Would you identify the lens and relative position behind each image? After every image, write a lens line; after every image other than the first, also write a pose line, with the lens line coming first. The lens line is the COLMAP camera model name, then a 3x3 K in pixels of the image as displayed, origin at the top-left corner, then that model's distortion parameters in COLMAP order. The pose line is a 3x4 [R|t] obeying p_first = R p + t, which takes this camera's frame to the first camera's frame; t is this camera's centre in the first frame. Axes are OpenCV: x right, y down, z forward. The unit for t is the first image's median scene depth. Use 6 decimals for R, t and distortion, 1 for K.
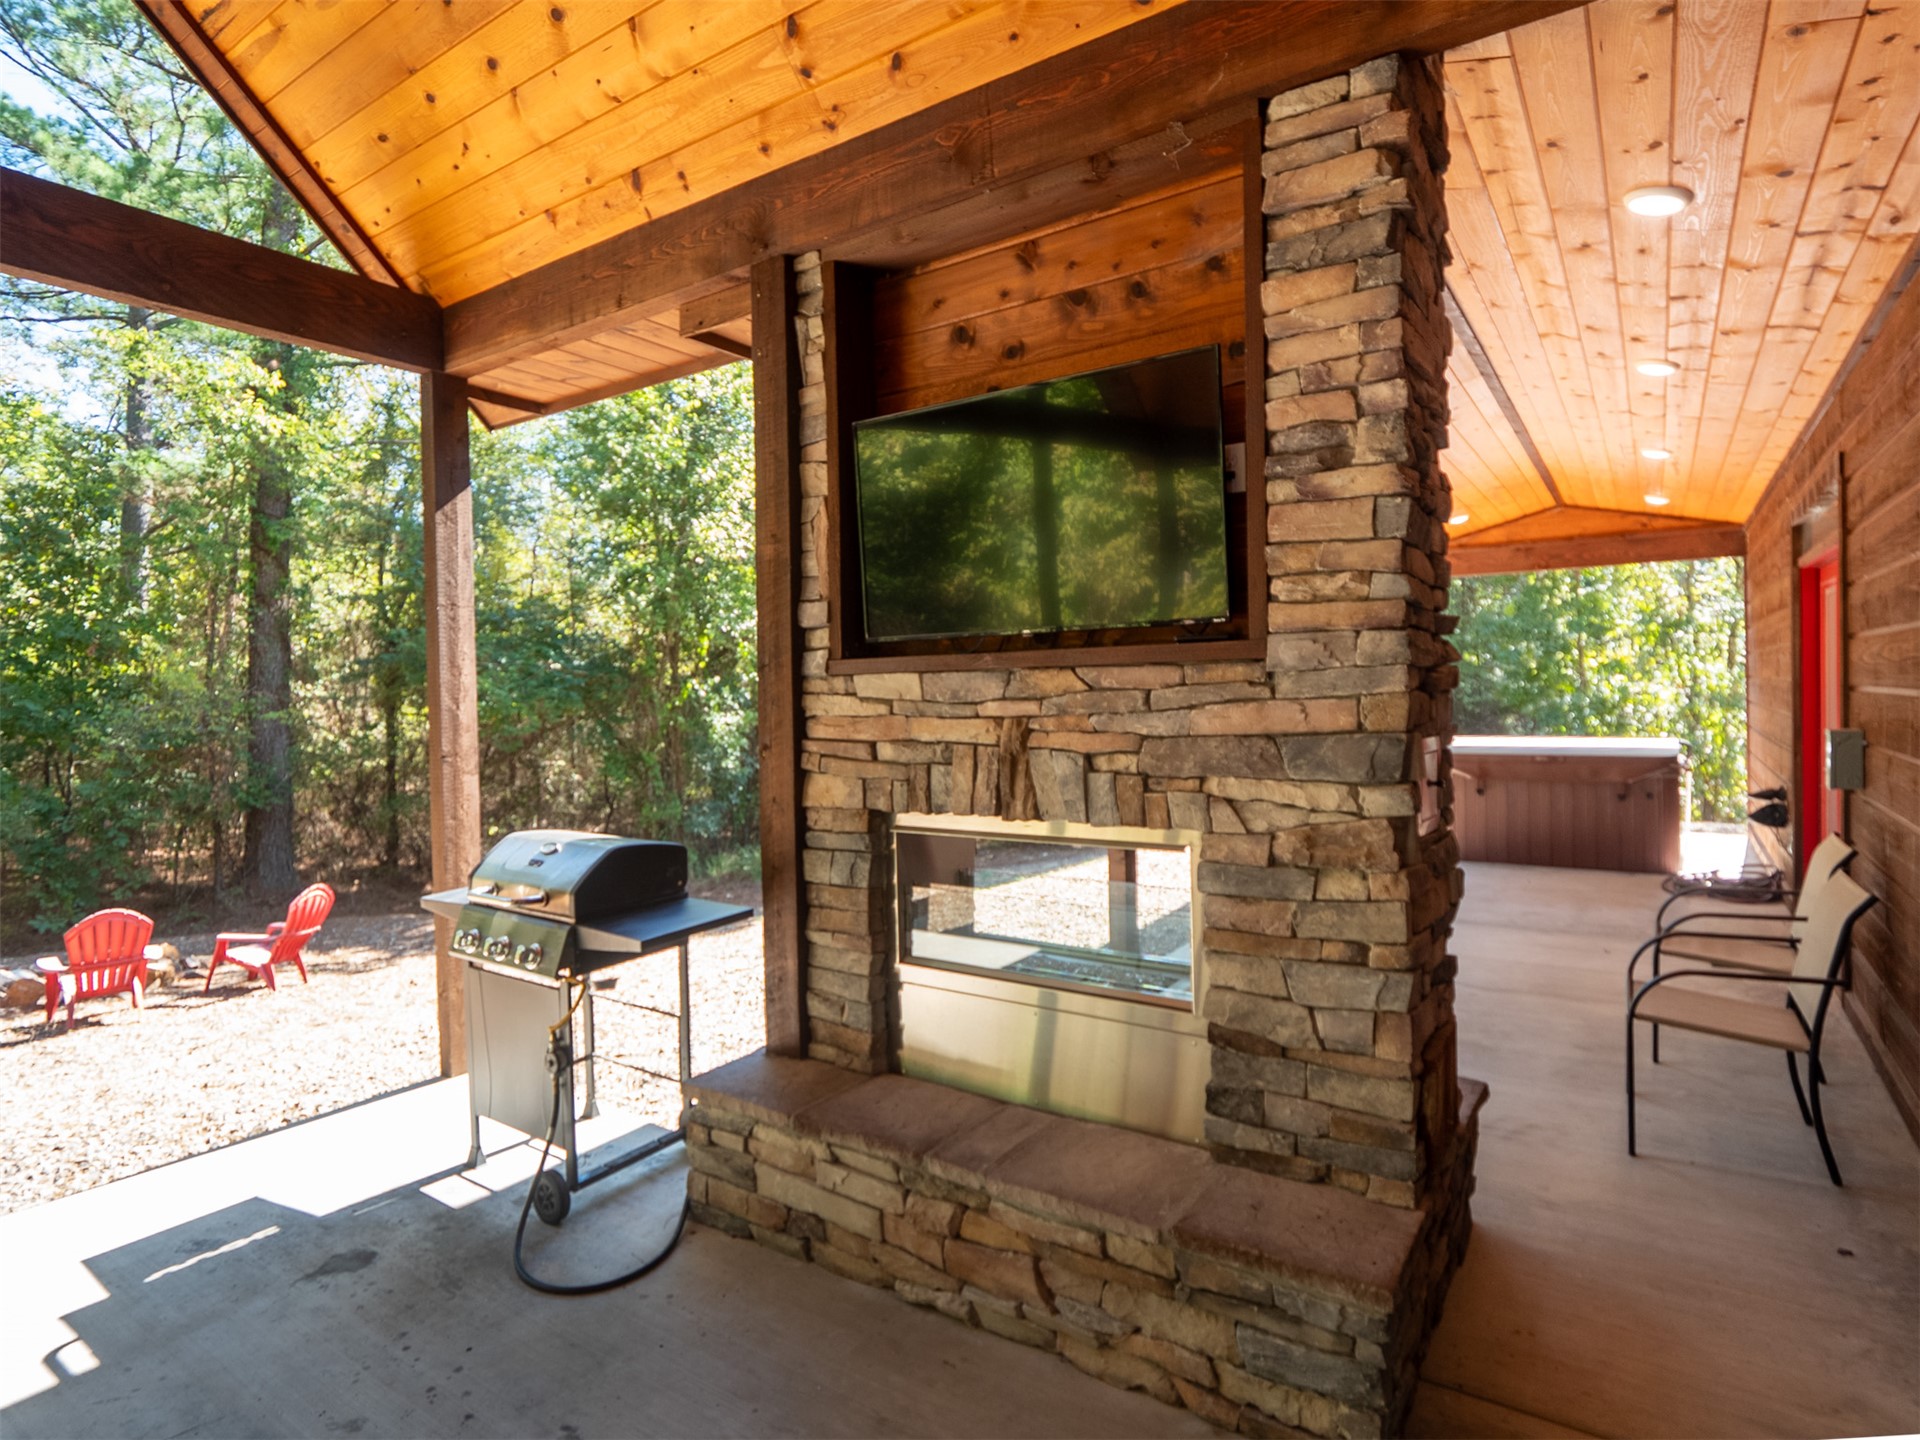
lens RADIAL K [[987.9, 0, 950.3], [0, 987.9, 691.4], [0, 0, 1]] dist [-0.005508, -0.008804]
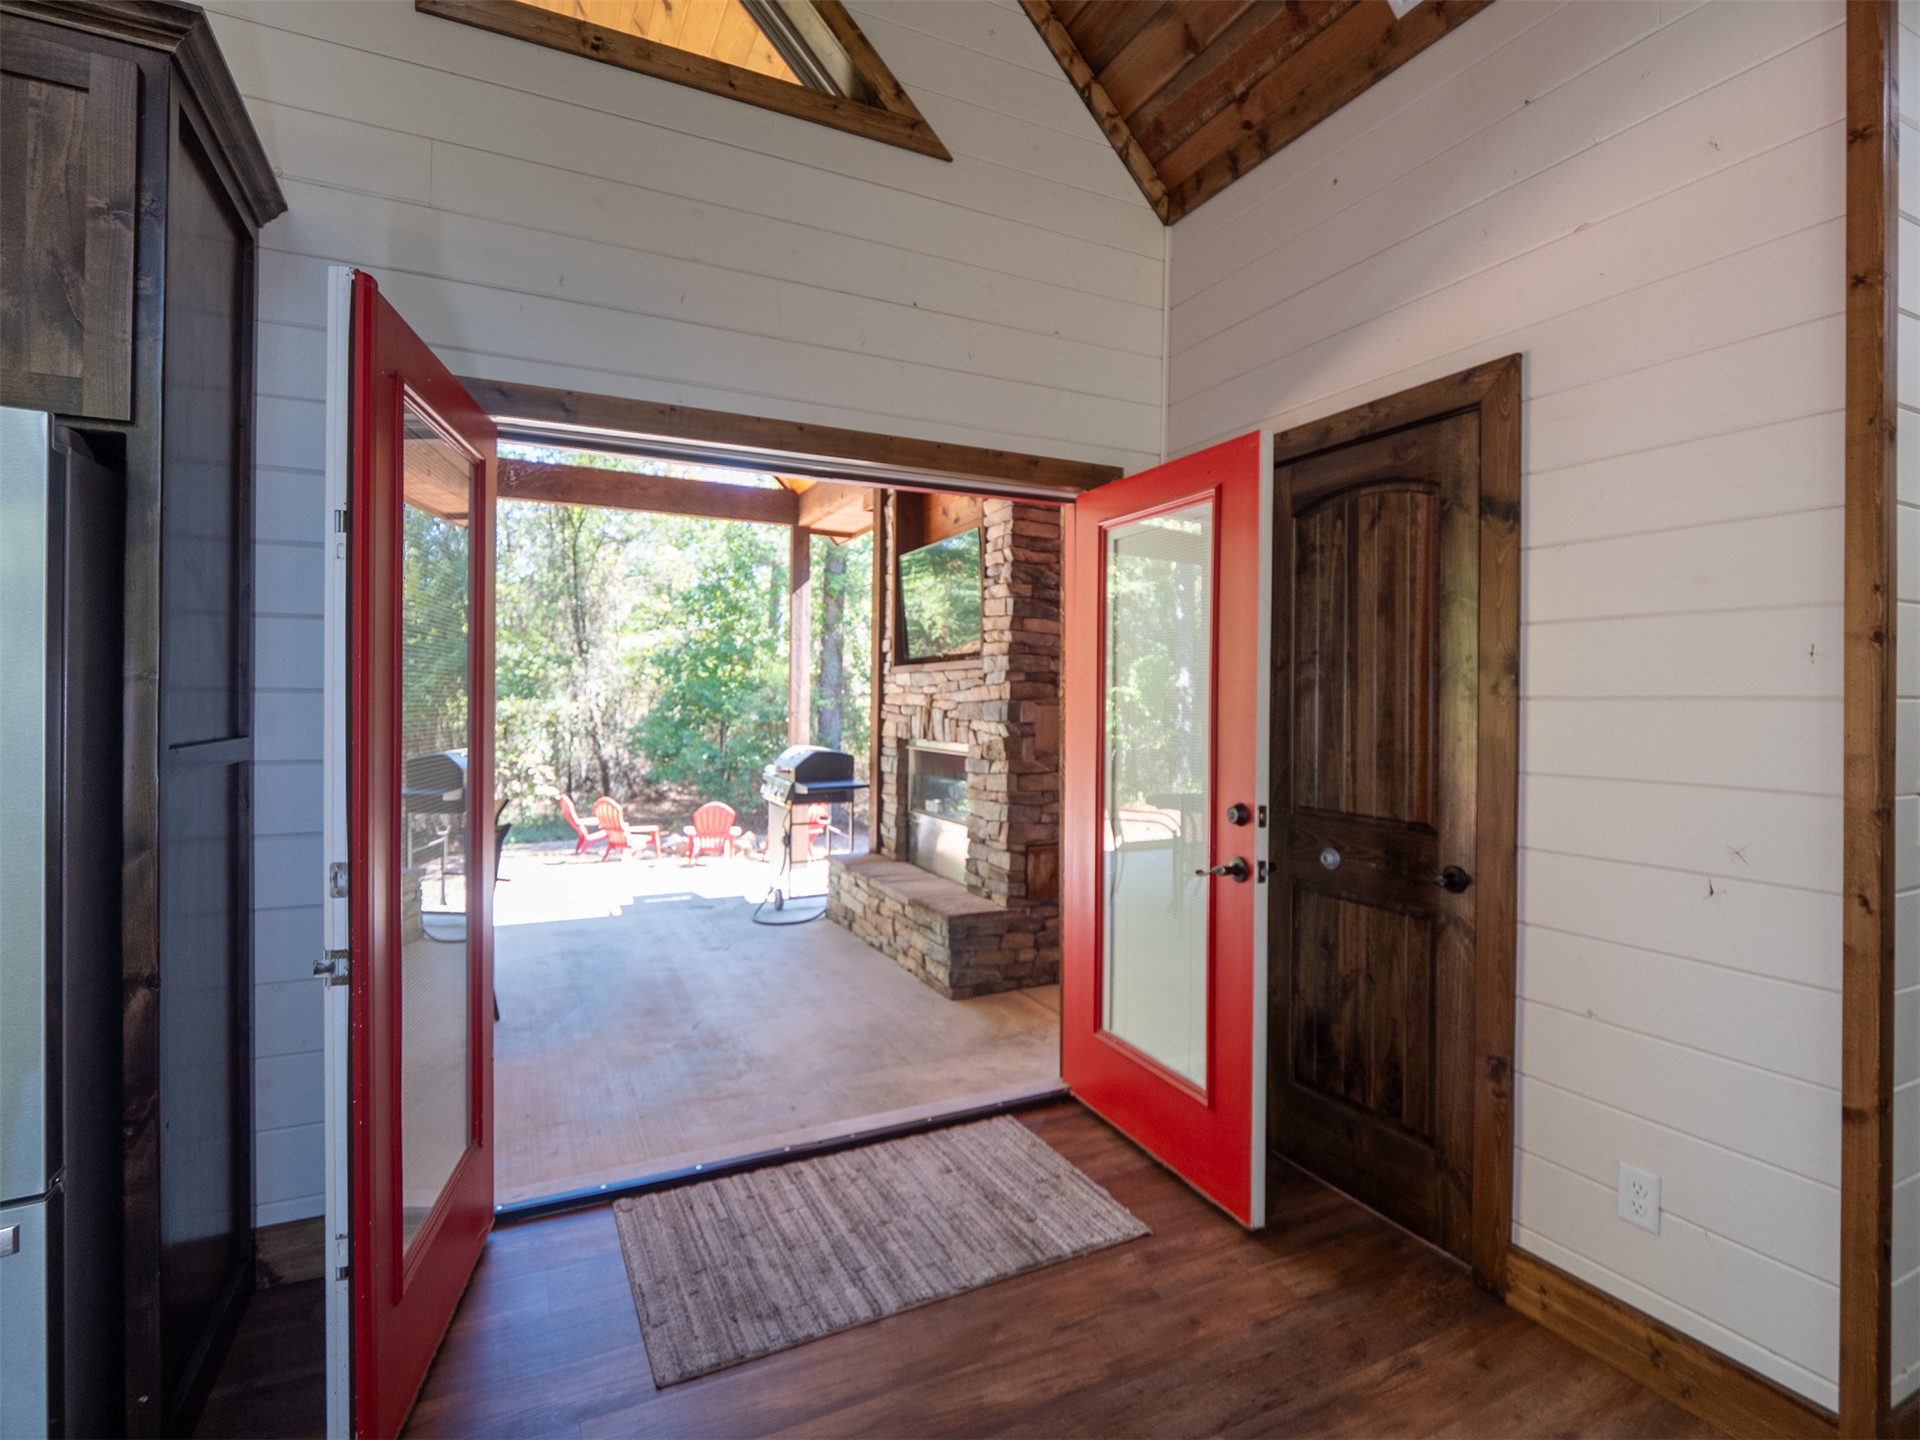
lens RADIAL K [[947.4, 0, 985.5], [0, 947.4, 698.1], [0, 0, 1]] dist [-0.012927, -0.000492]
pose [[0.868069, 0.027712, -0.495669, 1.049103], [-0.031206, 0.999512, 0.001231, 0.025956], [0.495462, 0.014400, 0.868510, -0.659143]]
